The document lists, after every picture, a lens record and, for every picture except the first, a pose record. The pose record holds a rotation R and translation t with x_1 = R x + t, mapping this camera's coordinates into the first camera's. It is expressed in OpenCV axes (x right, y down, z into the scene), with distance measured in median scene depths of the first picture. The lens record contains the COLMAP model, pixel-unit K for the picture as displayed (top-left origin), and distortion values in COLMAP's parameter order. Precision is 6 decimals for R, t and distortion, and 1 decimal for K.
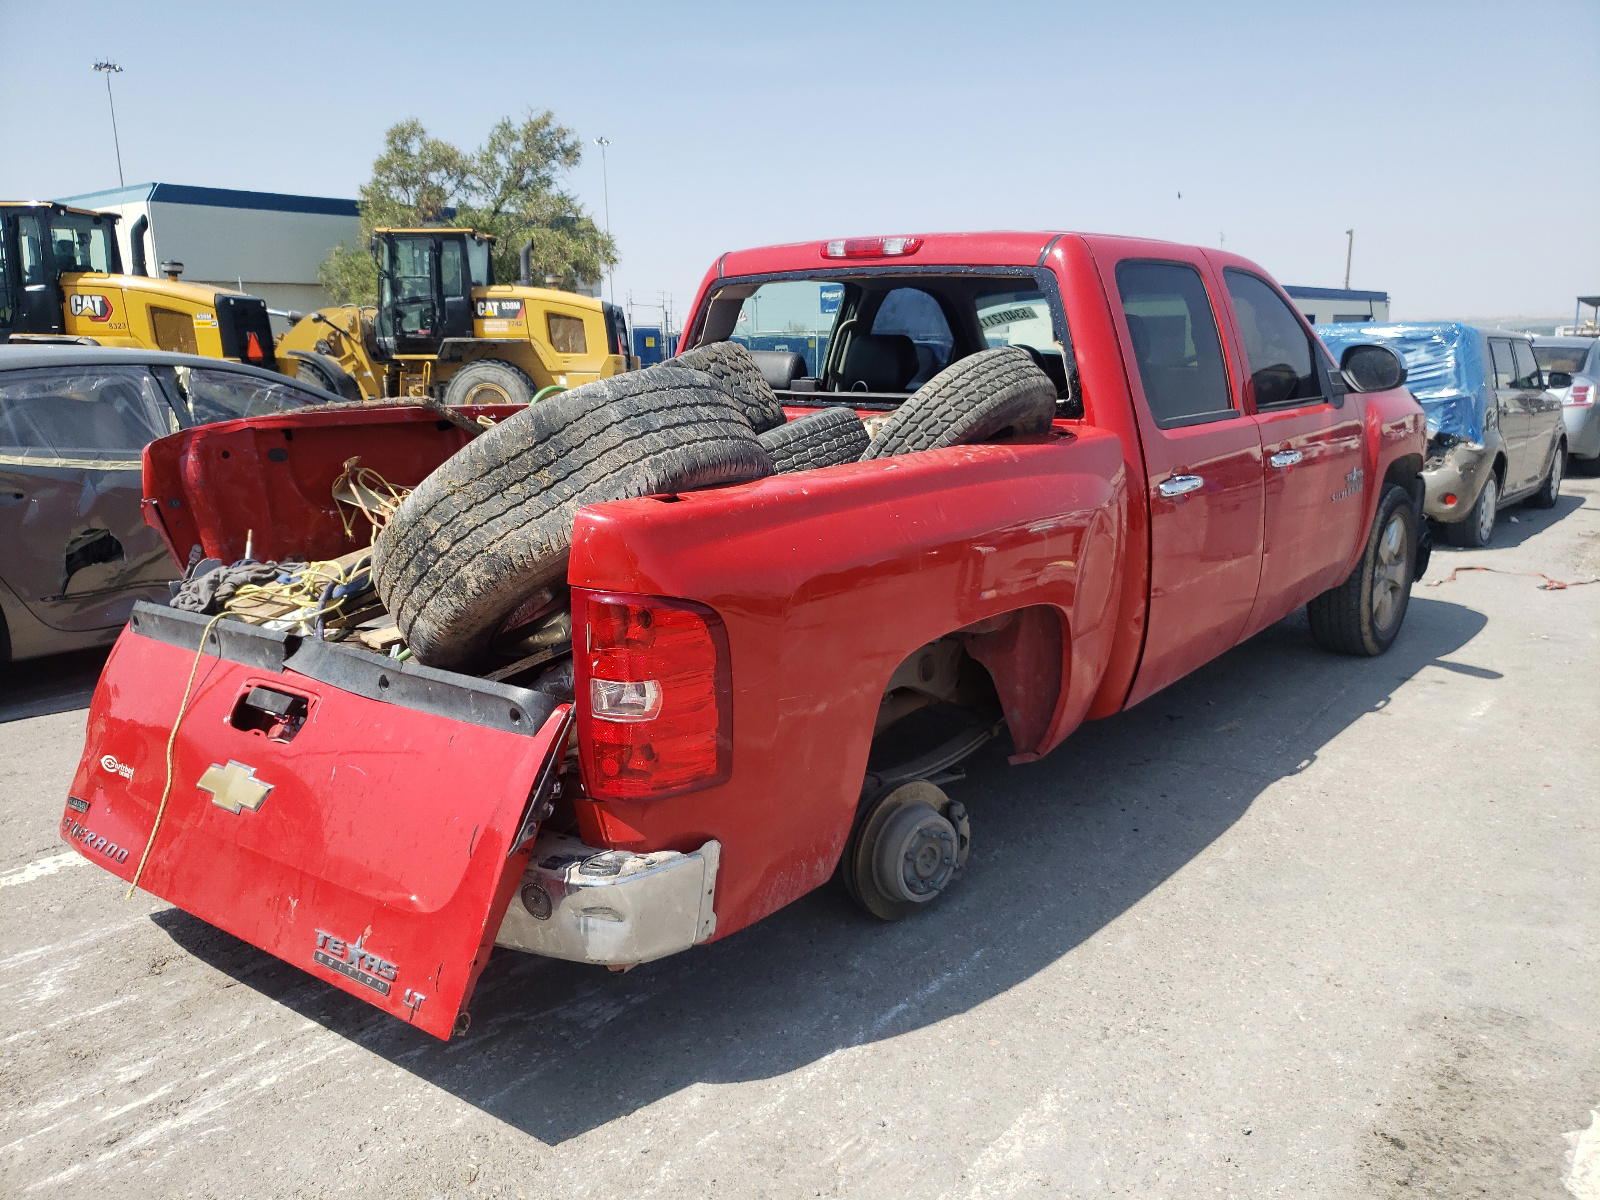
lens RADIAL K [[1226.5, 0, 823.4], [0, 1226.5, 608.8], [0, 0, 1]] dist [0.020900, 0.003532]
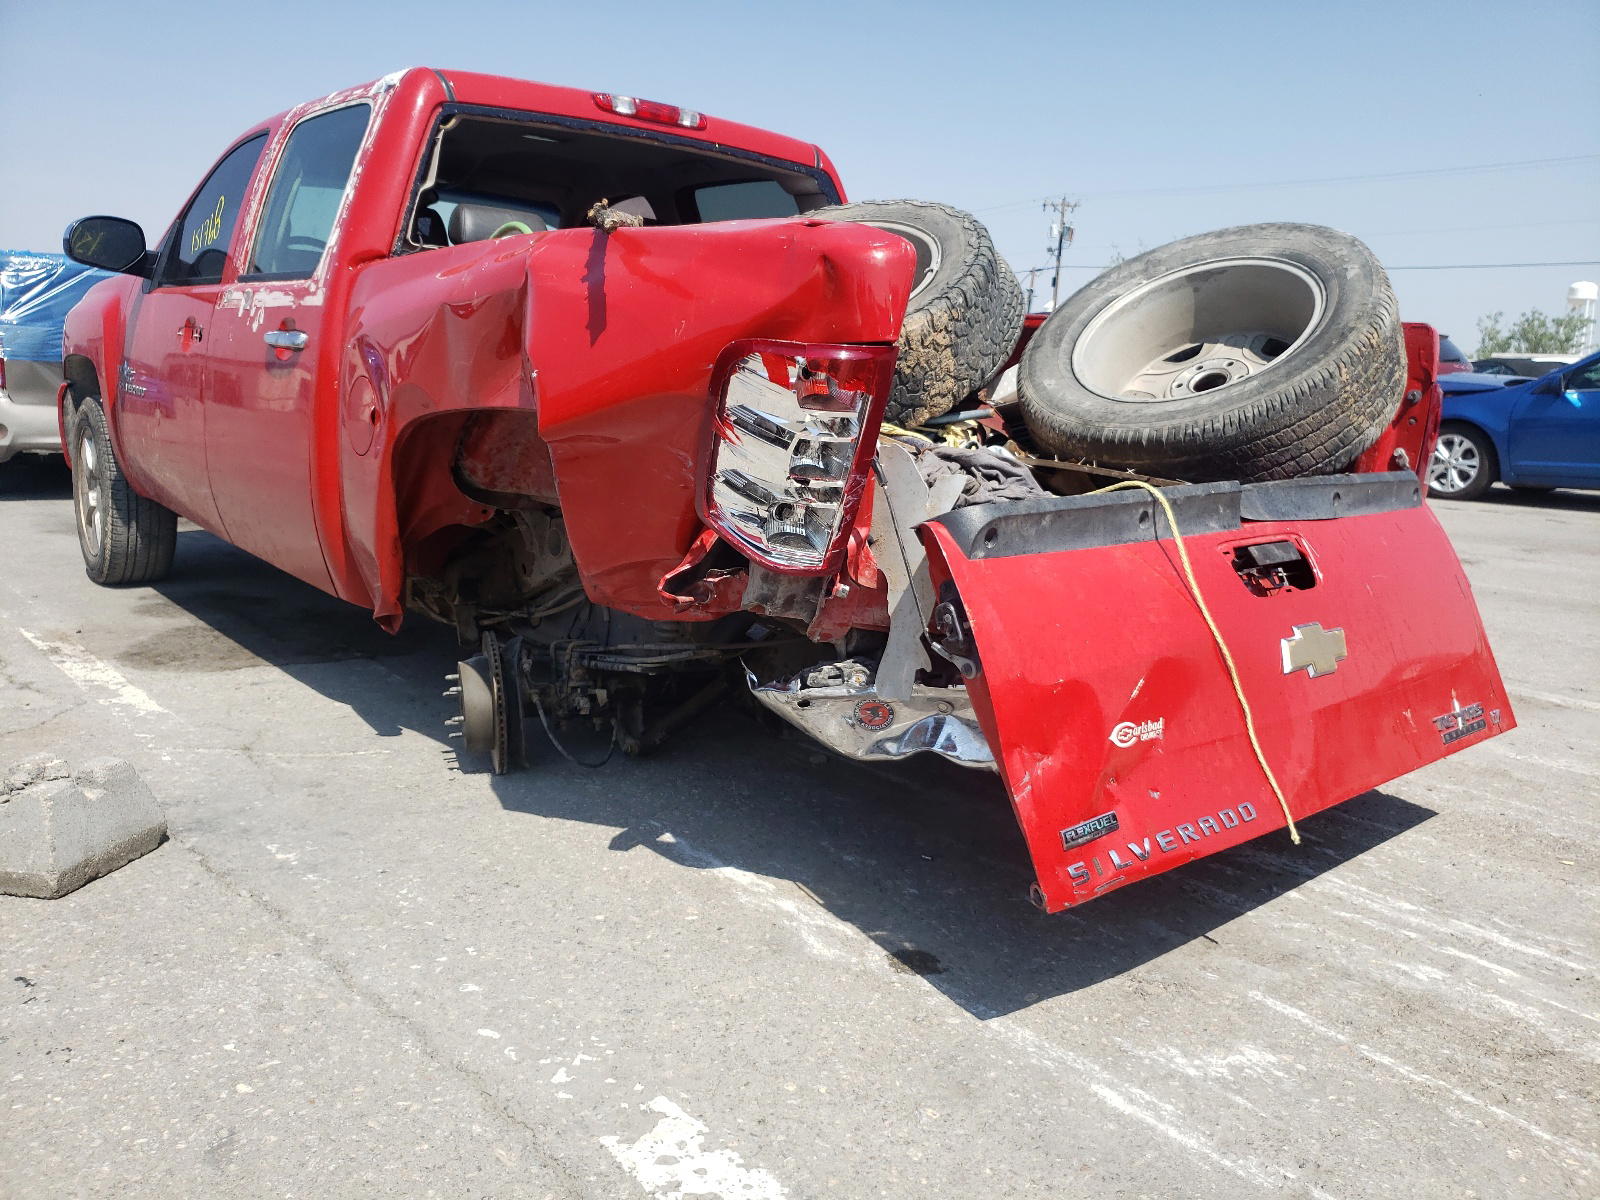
lens RADIAL K [[1226.5, 0, 823.4], [0, 1226.5, 608.8], [0, 0, 1]] dist [0.020900, 0.003532]
pose [[0.213707, -0.174970, 0.961101, -1.345989], [0.170488, 0.975411, 0.139666, -0.063099], [-0.961906, 0.134008, 0.238282, 1.090133]]
